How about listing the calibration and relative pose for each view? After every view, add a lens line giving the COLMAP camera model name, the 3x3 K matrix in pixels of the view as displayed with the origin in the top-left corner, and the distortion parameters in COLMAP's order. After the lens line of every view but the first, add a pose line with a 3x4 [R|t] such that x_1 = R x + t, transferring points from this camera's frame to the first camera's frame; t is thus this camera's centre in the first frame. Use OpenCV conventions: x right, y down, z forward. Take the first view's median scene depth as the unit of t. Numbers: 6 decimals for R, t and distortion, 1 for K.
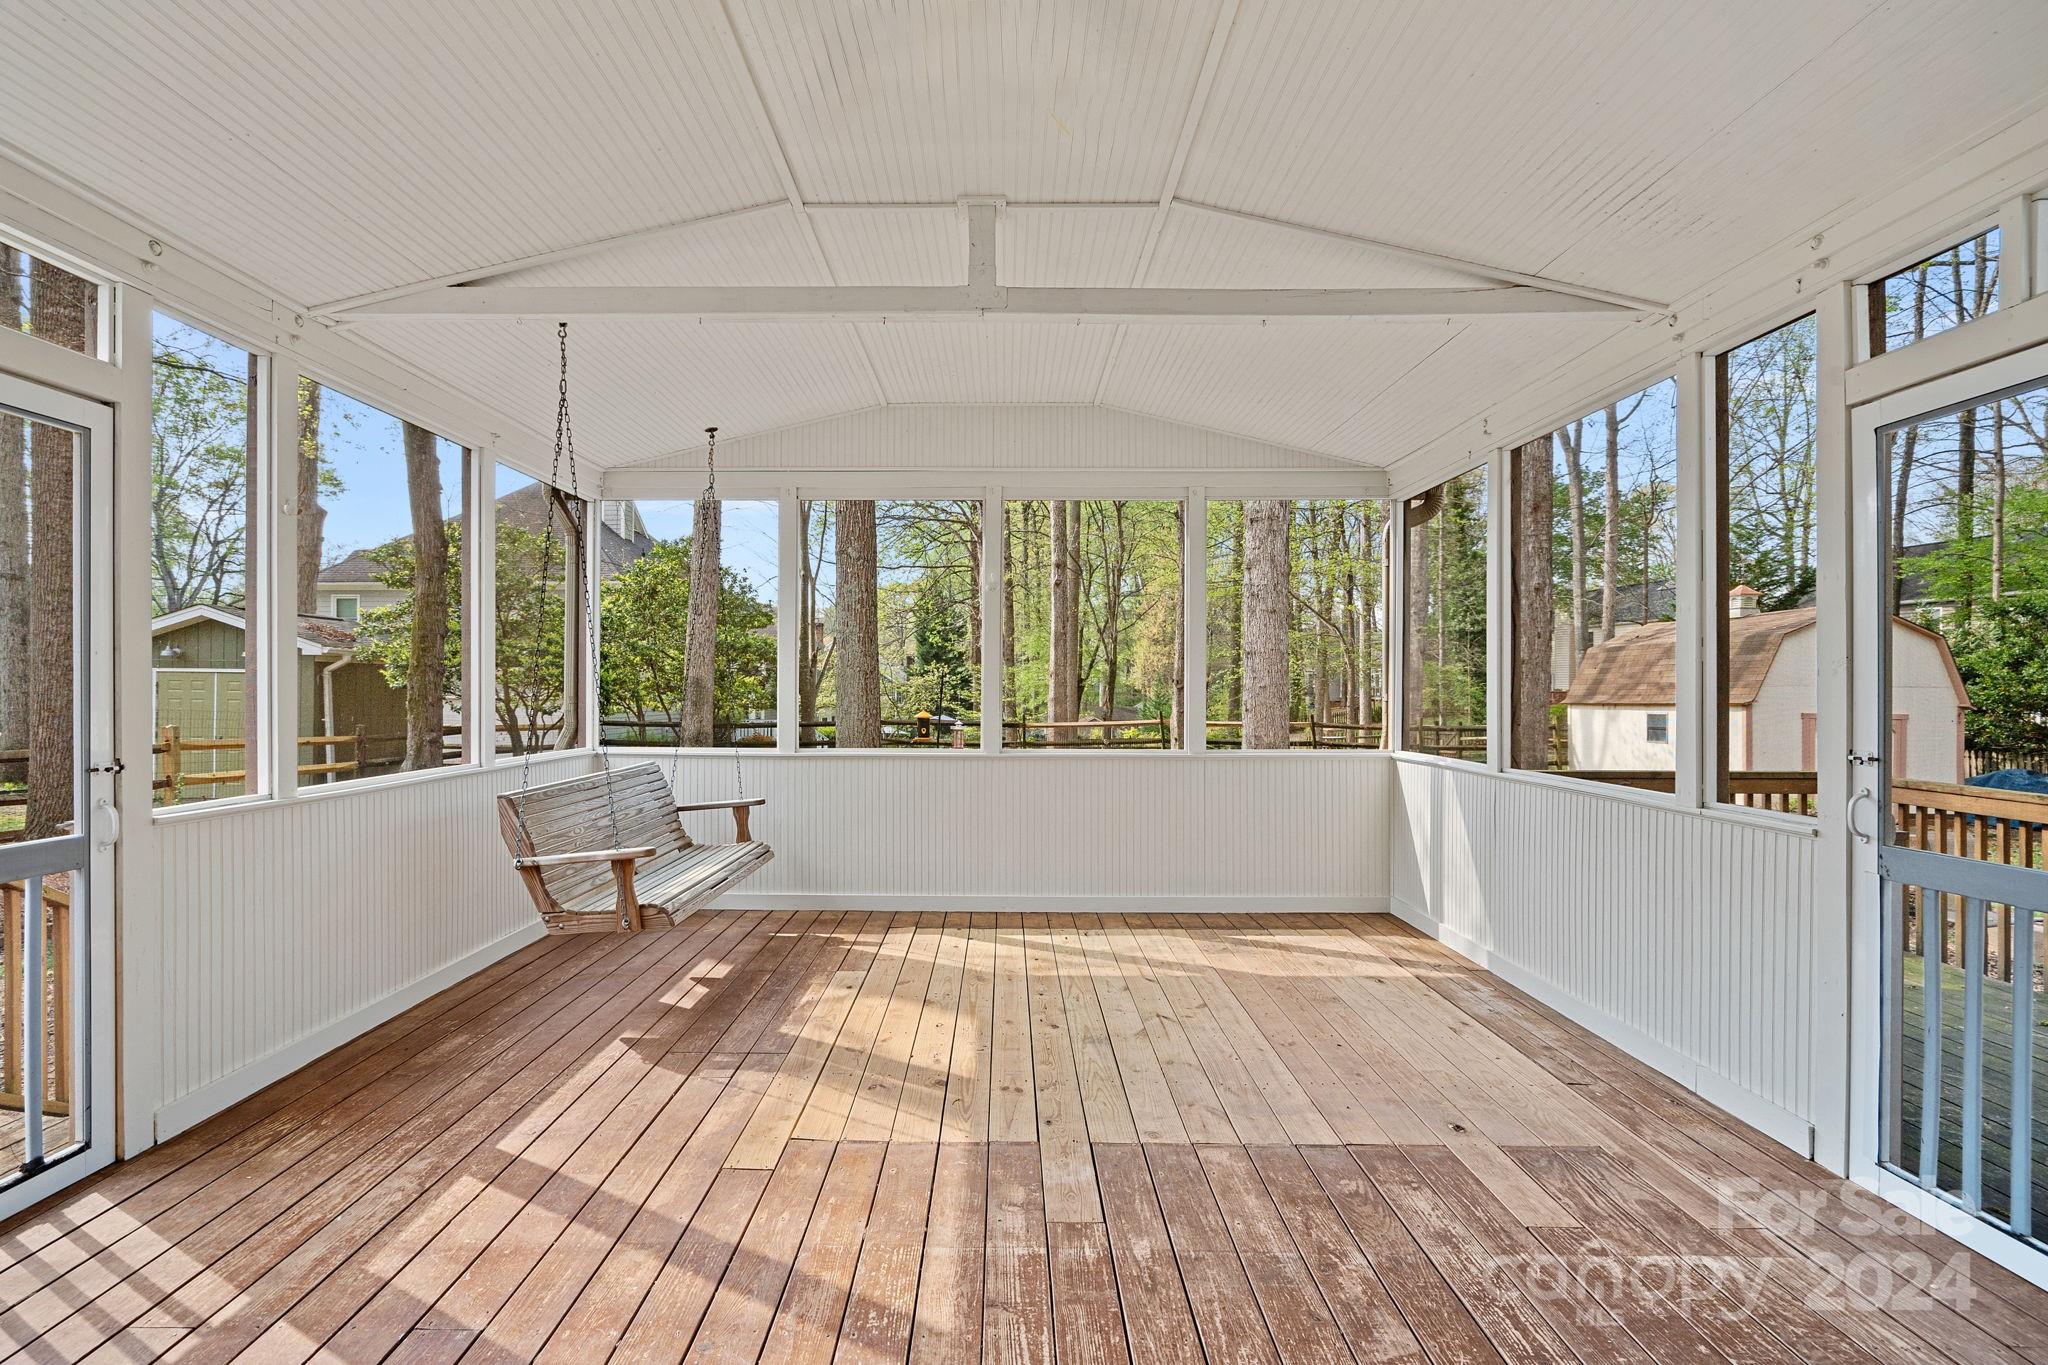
lens RADIAL K [[954.1, 0, 1036.5], [0, 954.1, 679.8], [0, 0, 1]] dist [-0.002171, -0.000596]
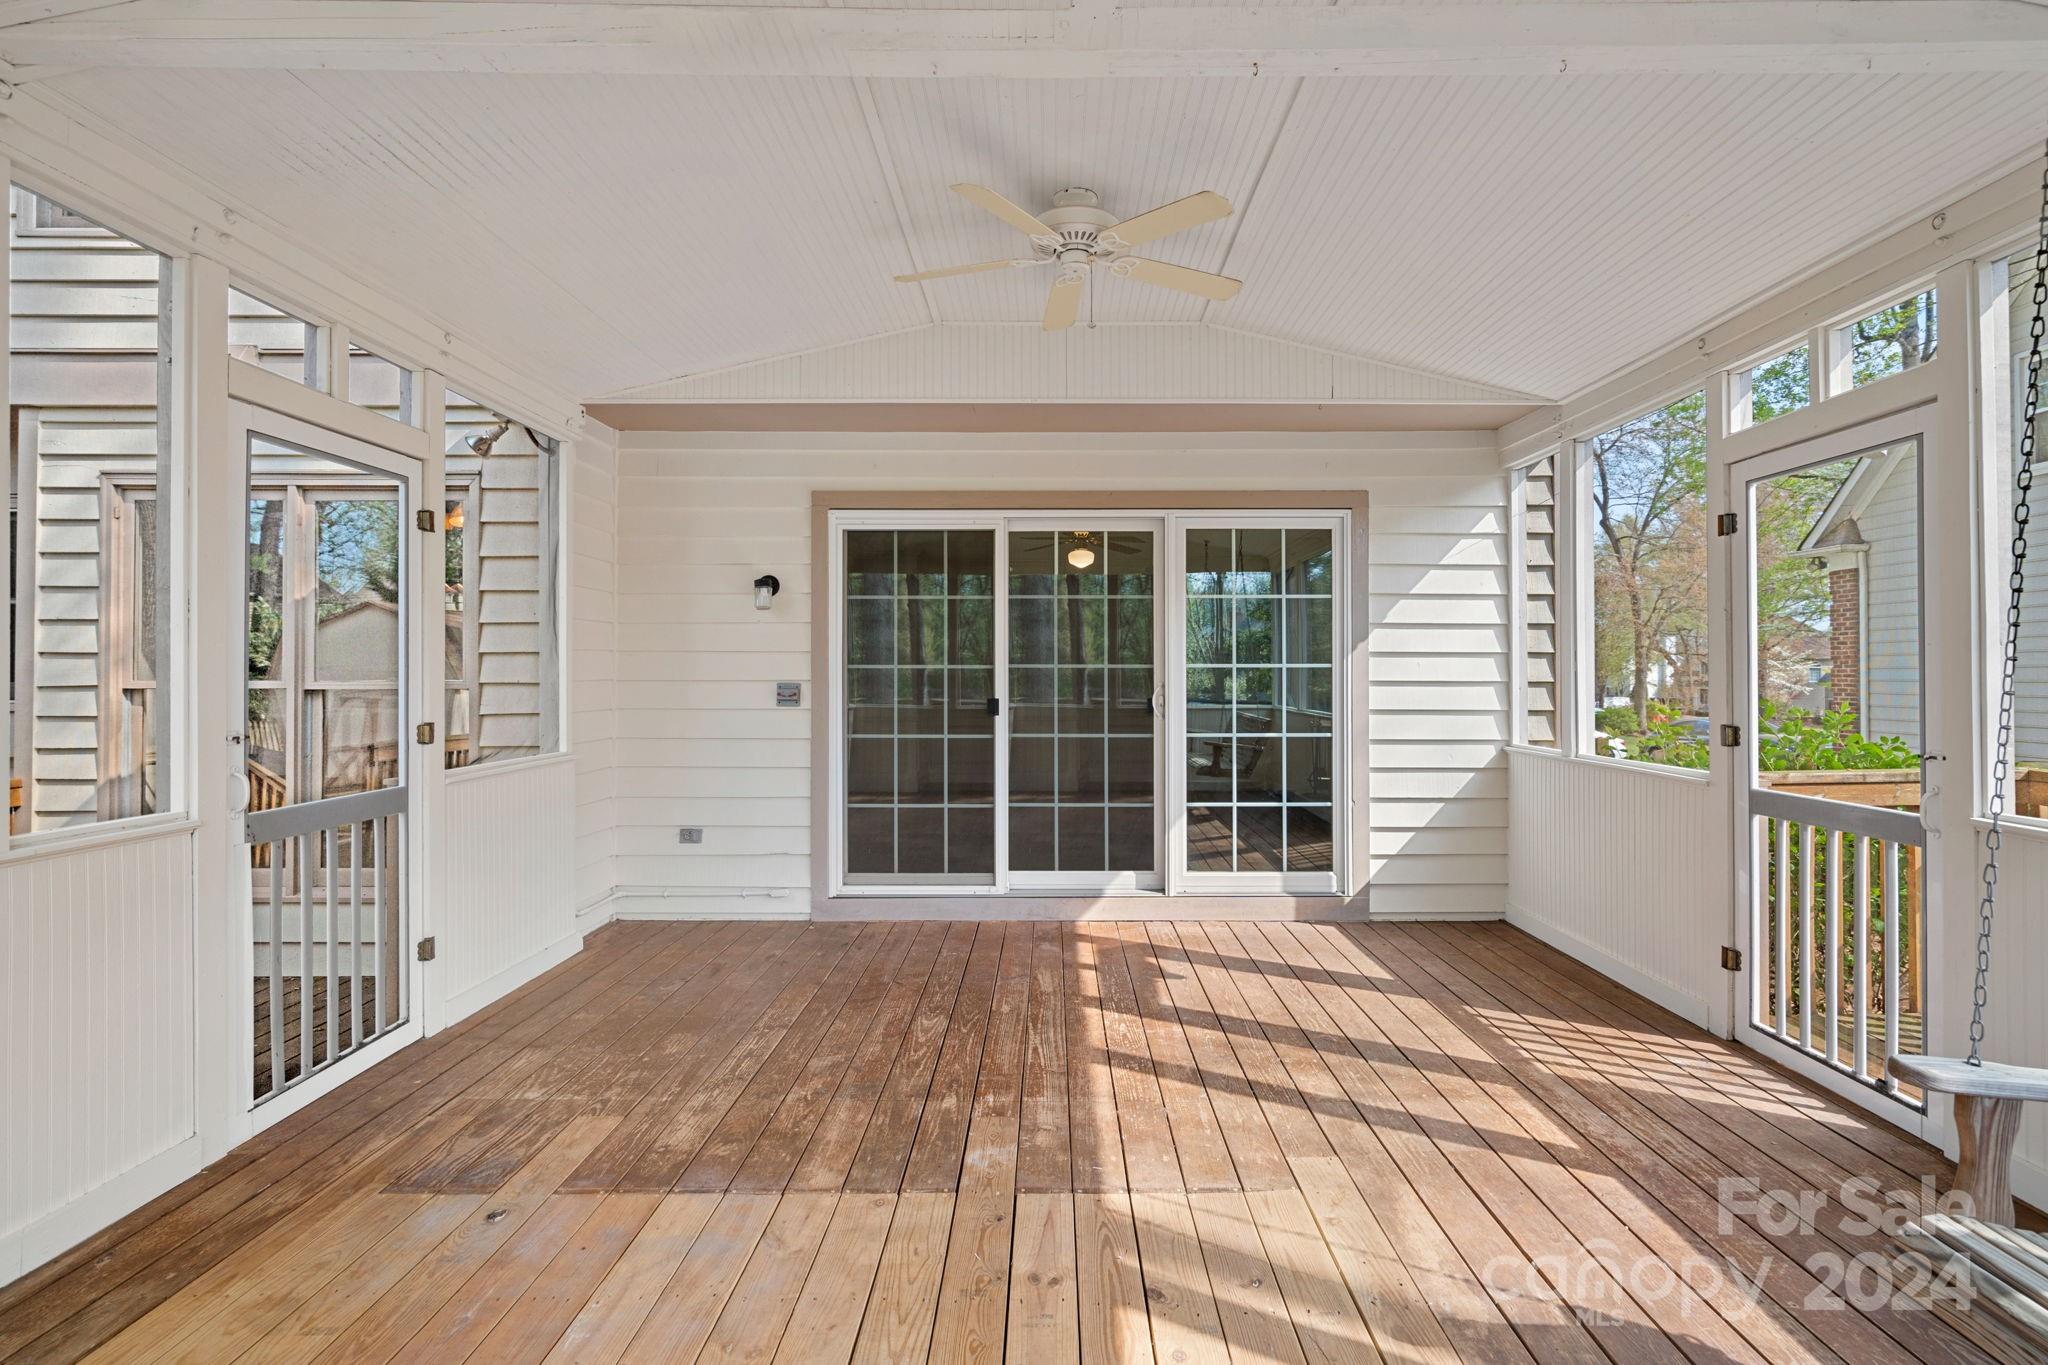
lens RADIAL K [[954.1, 0, 1036.5], [0, 954.1, 679.8], [0, 0, 1]] dist [-0.002171, -0.000596]
pose [[-0.998836, -0.003618, 0.048090, -0.065716], [-0.003851, 0.999981, -0.004760, 0.020317], [-0.048072, -0.004940, -0.998832, 2.161692]]
